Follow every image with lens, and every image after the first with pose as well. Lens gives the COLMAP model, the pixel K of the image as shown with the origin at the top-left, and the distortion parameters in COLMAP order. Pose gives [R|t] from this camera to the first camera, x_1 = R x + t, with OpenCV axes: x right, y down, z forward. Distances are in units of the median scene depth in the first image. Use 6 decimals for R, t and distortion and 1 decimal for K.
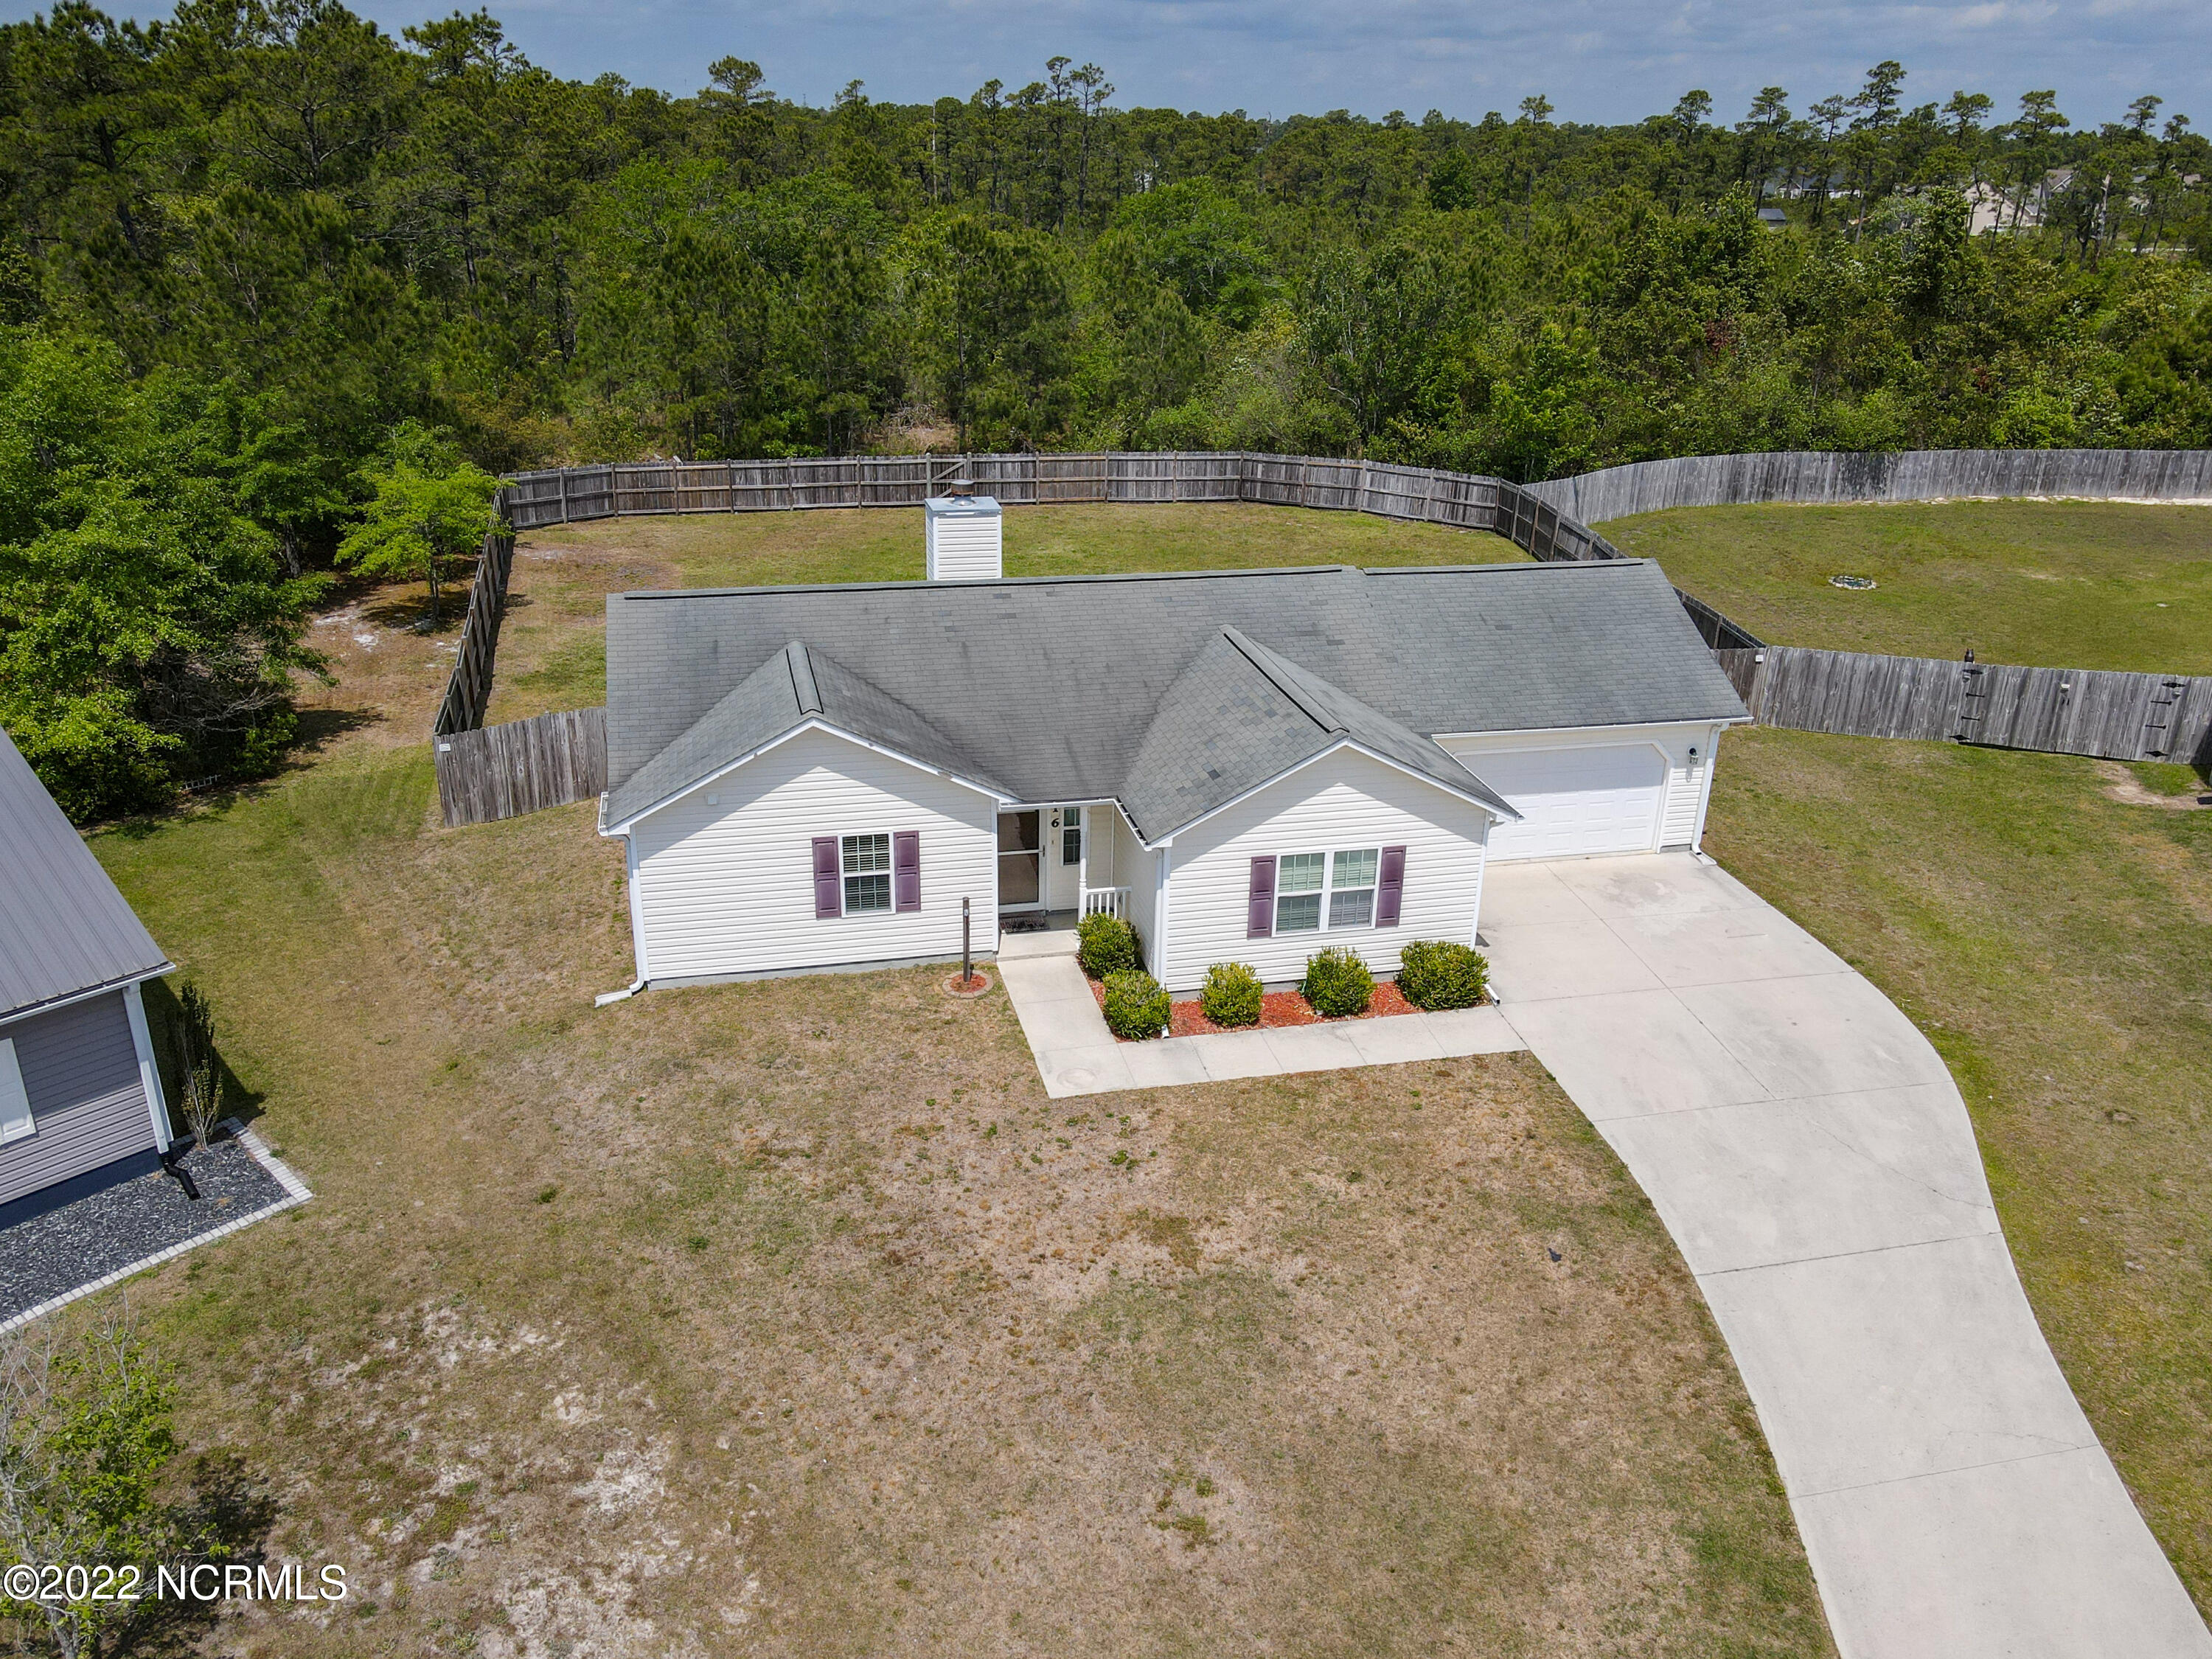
lens RADIAL K [[1672.6, 0, 1107.4], [0, 1672.6, 803.6], [0, 0, 1]] dist [-0.000461, 0.033673]
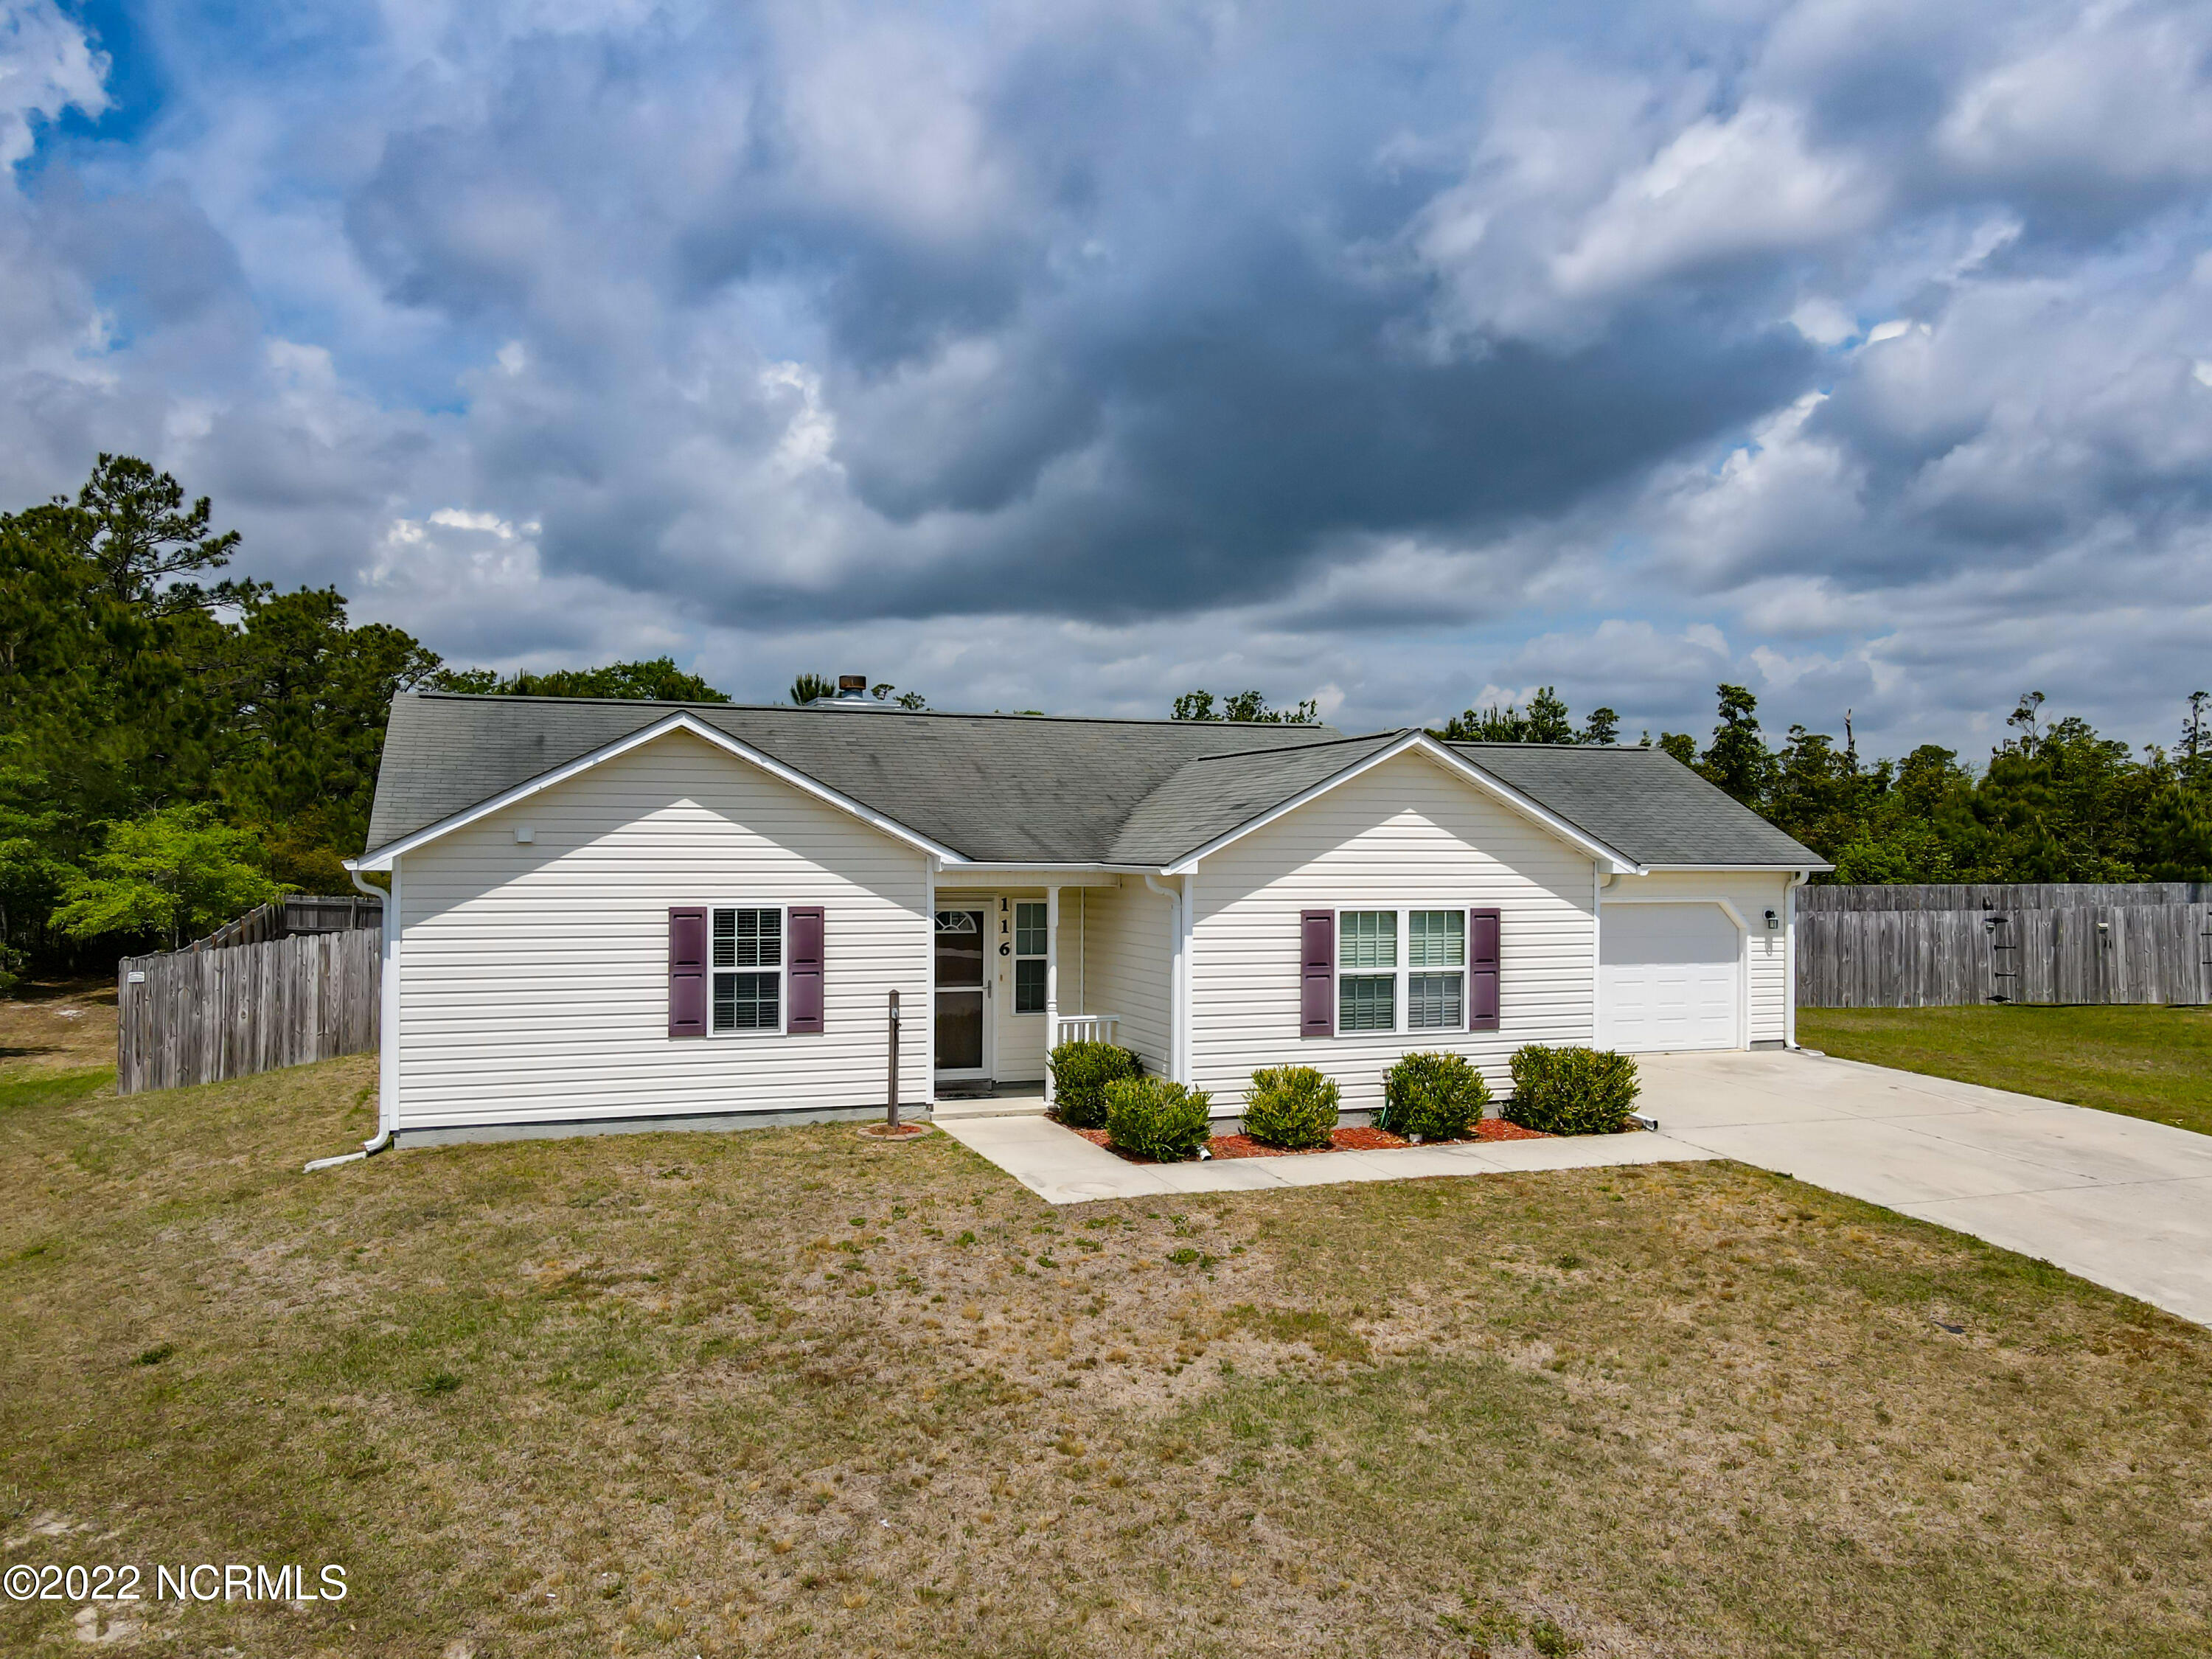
lens RADIAL K [[1607.7, 0, 1106.0], [0, 1607.7, 829.5], [0, 0, 1]] dist [0.017513, 0.007247]
pose [[0.992621, -0.011841, 0.120679, -0.077181], [0.056667, 0.925156, -0.375333, 0.247428], [-0.107203, 0.379402, 0.919000, 0.357141]]
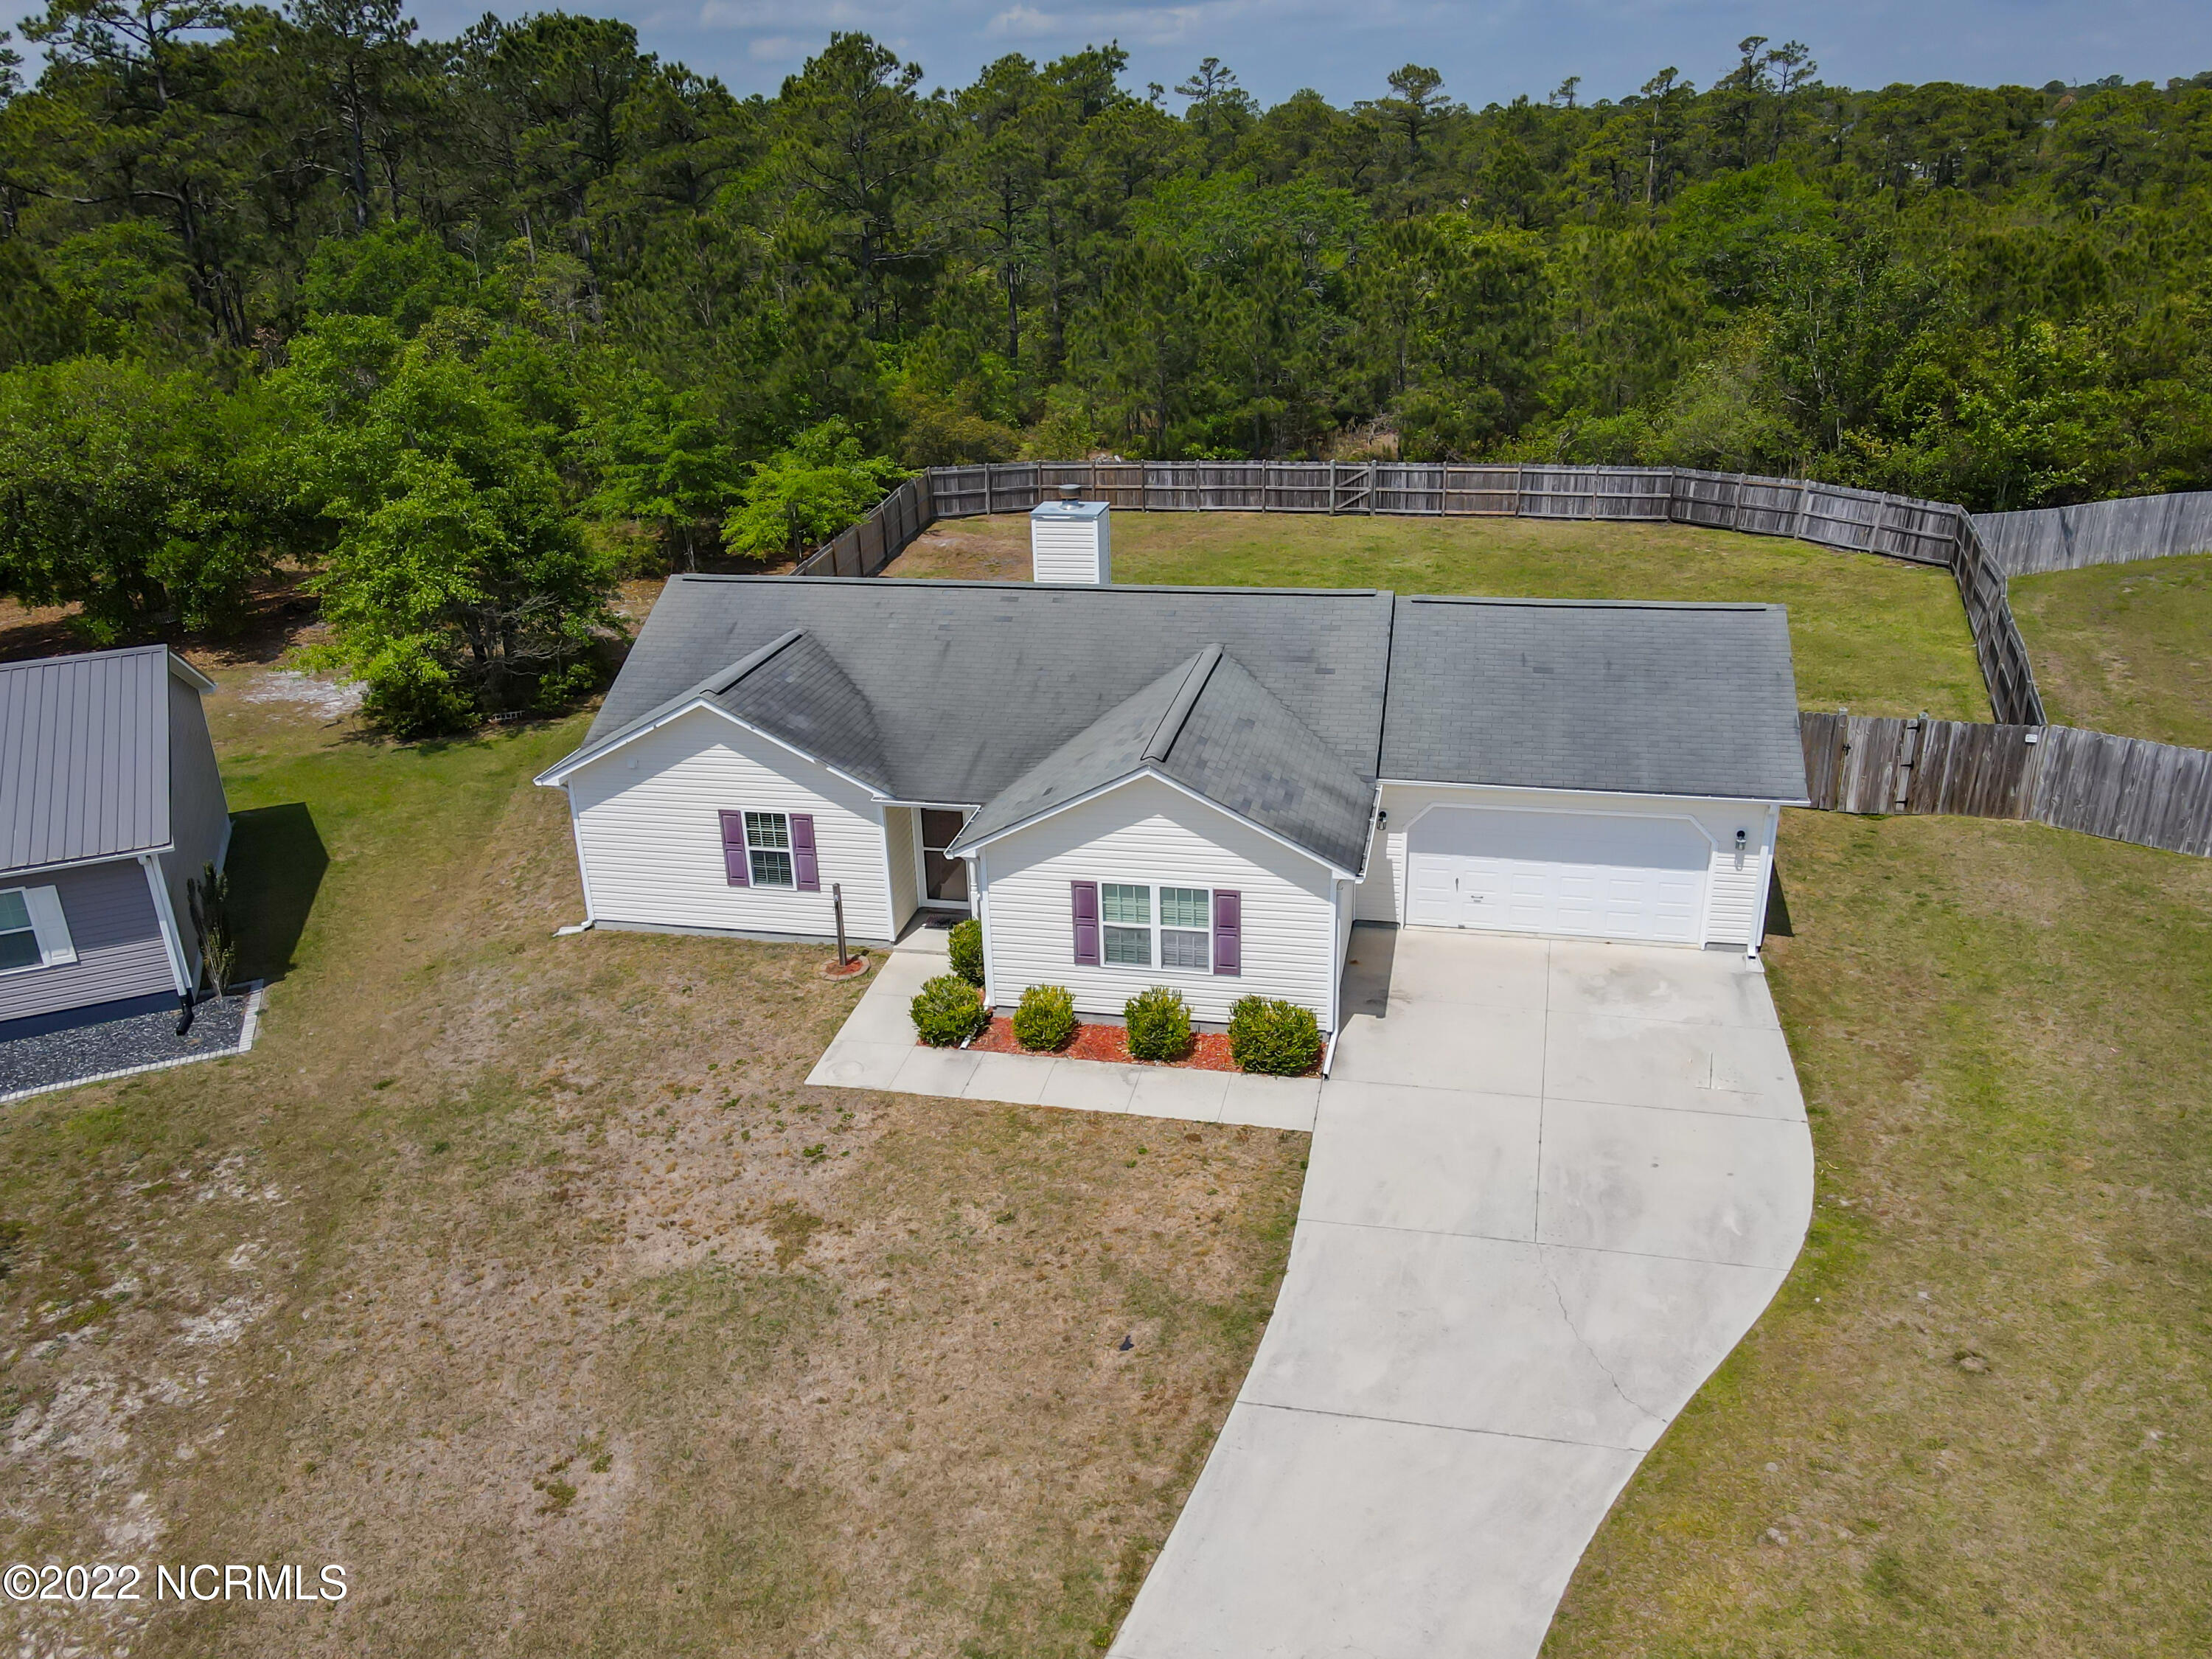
lens RADIAL K [[1672.6, 0, 1107.4], [0, 1672.6, 803.6], [0, 0, 1]] dist [-0.000461, 0.033673]
pose [[0.902756, 0.112178, -0.415268, 0.490939], [-0.113179, 0.993325, 0.022289, -0.035156], [0.414996, 0.026878, 0.909426, 0.125026]]
